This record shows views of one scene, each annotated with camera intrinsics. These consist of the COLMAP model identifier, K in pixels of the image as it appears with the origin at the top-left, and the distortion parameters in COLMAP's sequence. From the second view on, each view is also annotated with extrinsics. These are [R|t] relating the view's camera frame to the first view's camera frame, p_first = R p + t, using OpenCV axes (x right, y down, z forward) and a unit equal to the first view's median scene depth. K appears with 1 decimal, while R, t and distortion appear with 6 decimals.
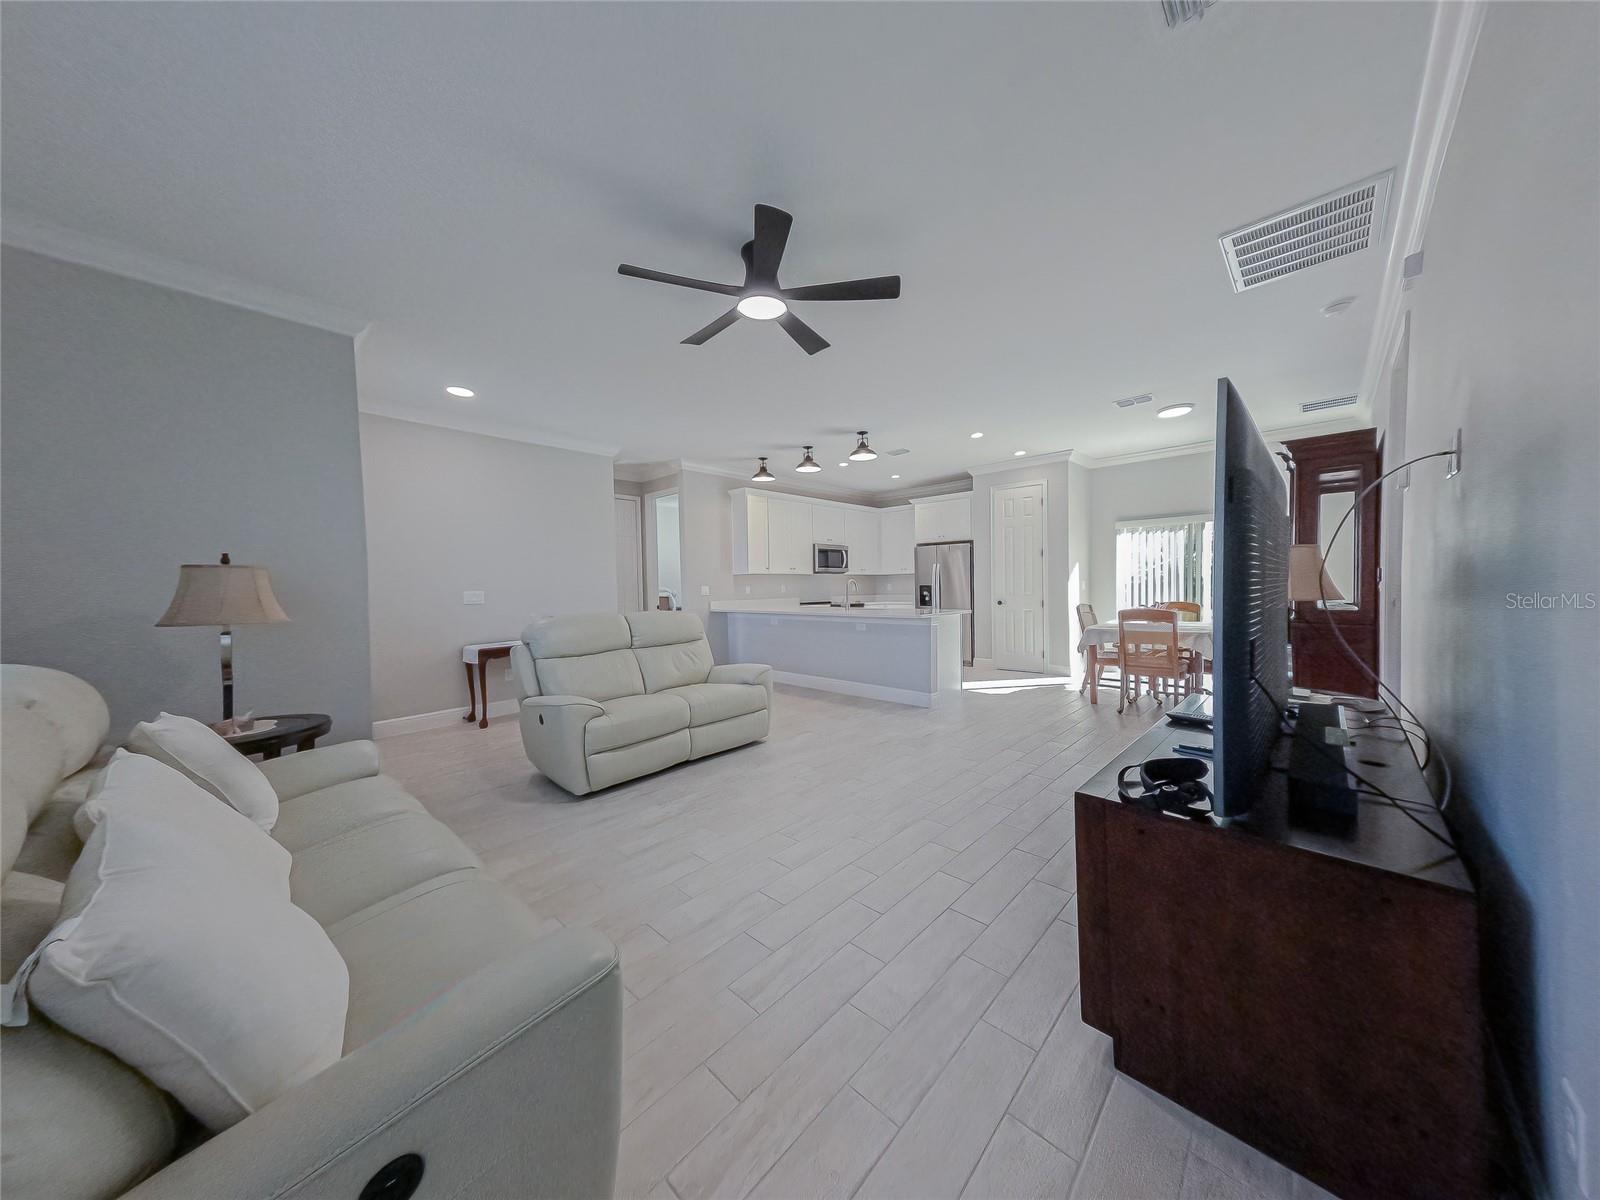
lens RADIAL K [[547.2, 0, 808.9], [0, 547.2, 601.3], [0, 0, 1]] dist [0.041368, -0.000015]
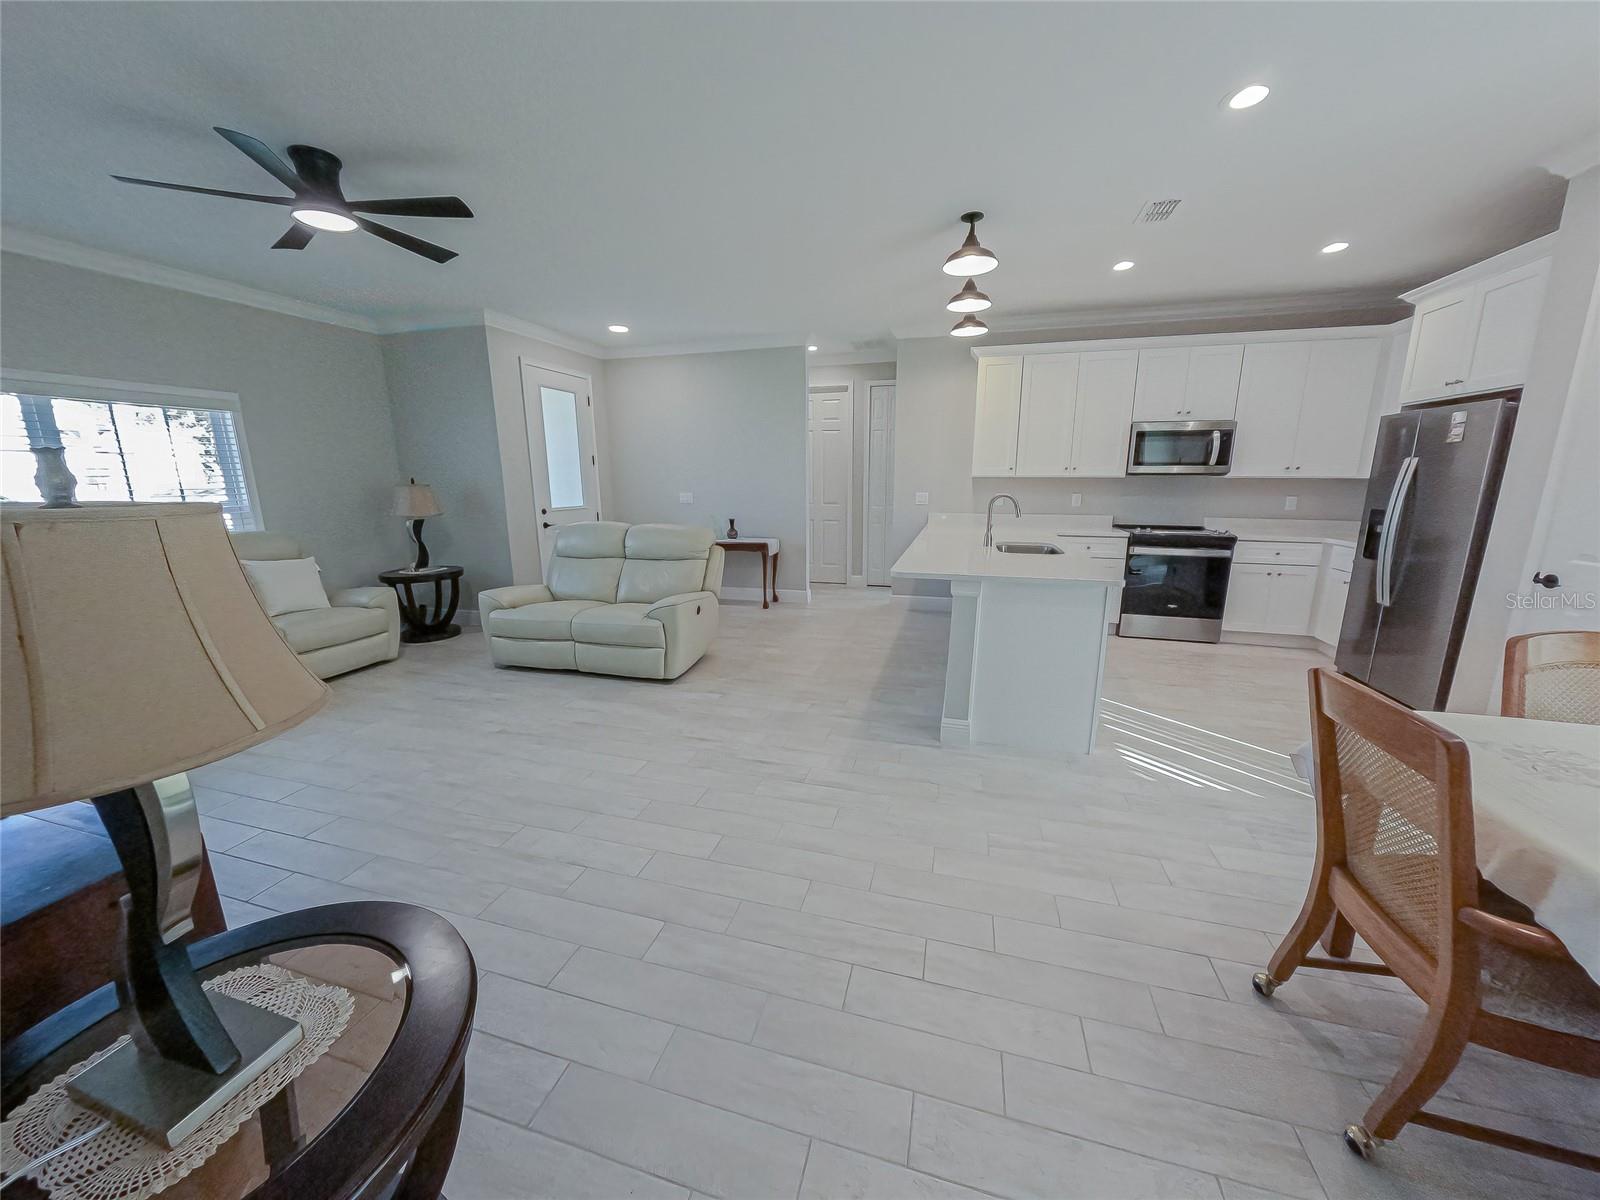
lens RADIAL K [[581.6, 0, 803.8], [0, 581.6, 600.1], [0, 0, 1]] dist [-0.002063, -0.000064]
pose [[0.450814, 0.204817, -0.868802, 0.458208], [-0.030184, 0.976260, 0.214487, -0.047653], [0.892107, -0.070470, 0.446294, 0.445197]]
